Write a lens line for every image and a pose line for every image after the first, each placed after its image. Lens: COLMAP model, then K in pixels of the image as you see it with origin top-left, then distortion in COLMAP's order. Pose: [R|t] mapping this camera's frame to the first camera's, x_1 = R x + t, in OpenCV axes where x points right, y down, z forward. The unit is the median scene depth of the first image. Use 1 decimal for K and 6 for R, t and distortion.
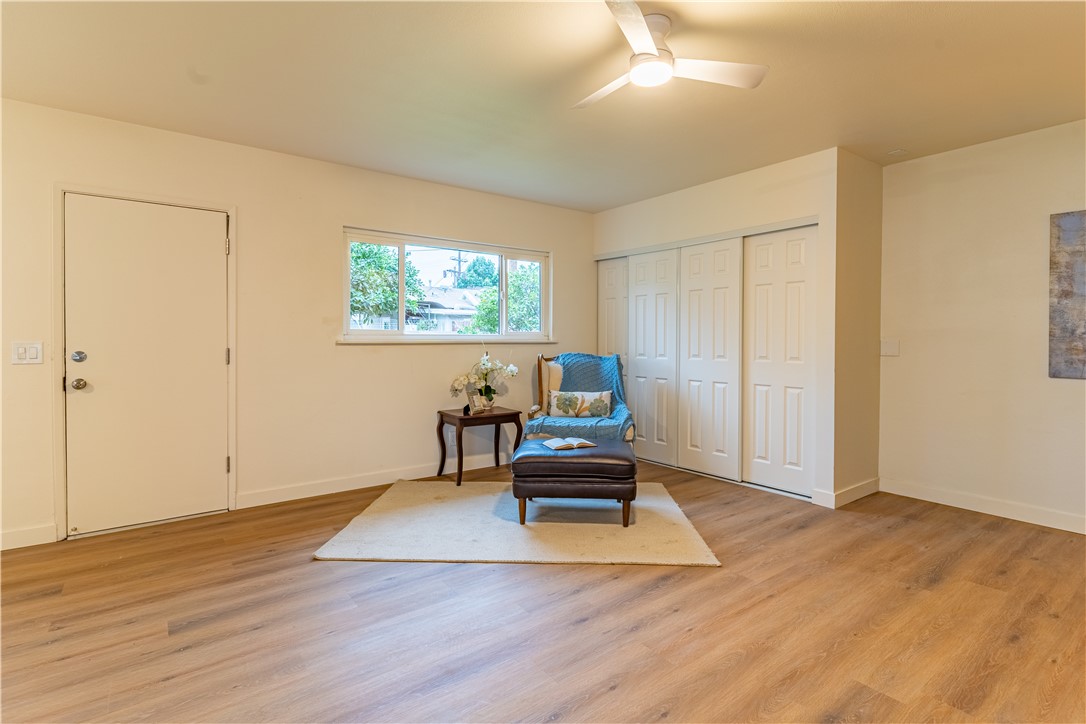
lens RADIAL K [[521.8, 0, 541.6], [0, 521.8, 341.7], [0, 0, 1]] dist [-0.000140, 0.000144]
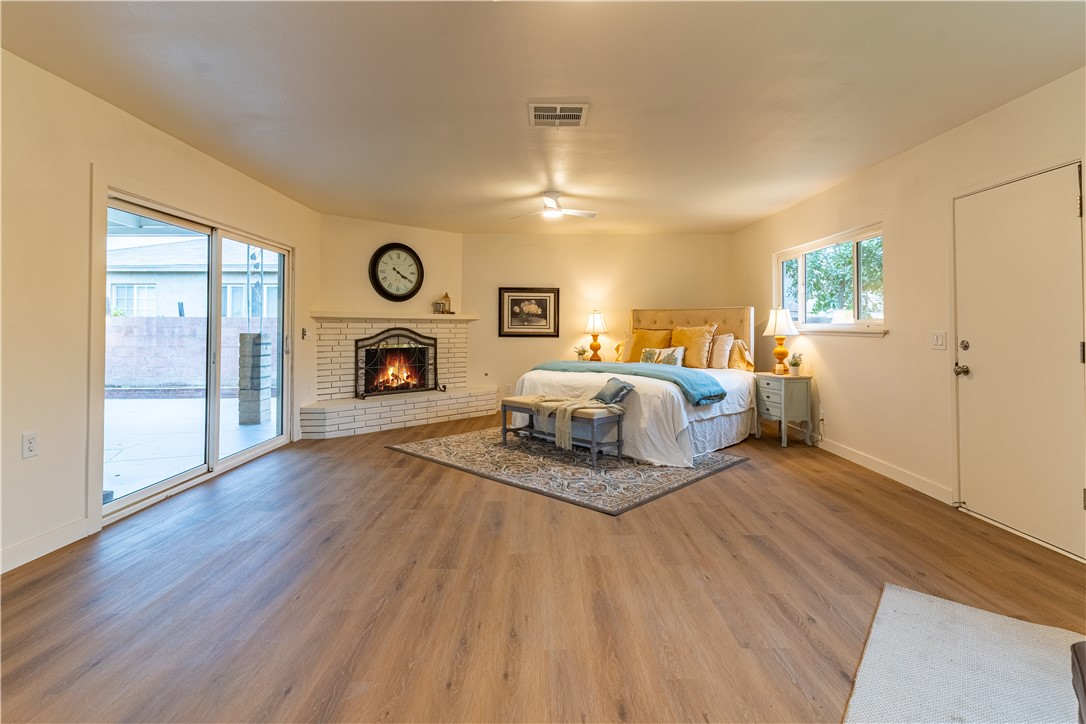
lens RADIAL K [[533.4, 0, 549.0], [0, 533.4, 316.8], [0, 0, 1]] dist [0.001083, 0.000146]
pose [[-0.592192, -0.017166, -0.805614, 0.602094], [-0.004723, 0.999830, -0.017832, -0.007791], [0.805783, -0.006755, -0.592173, 1.089311]]
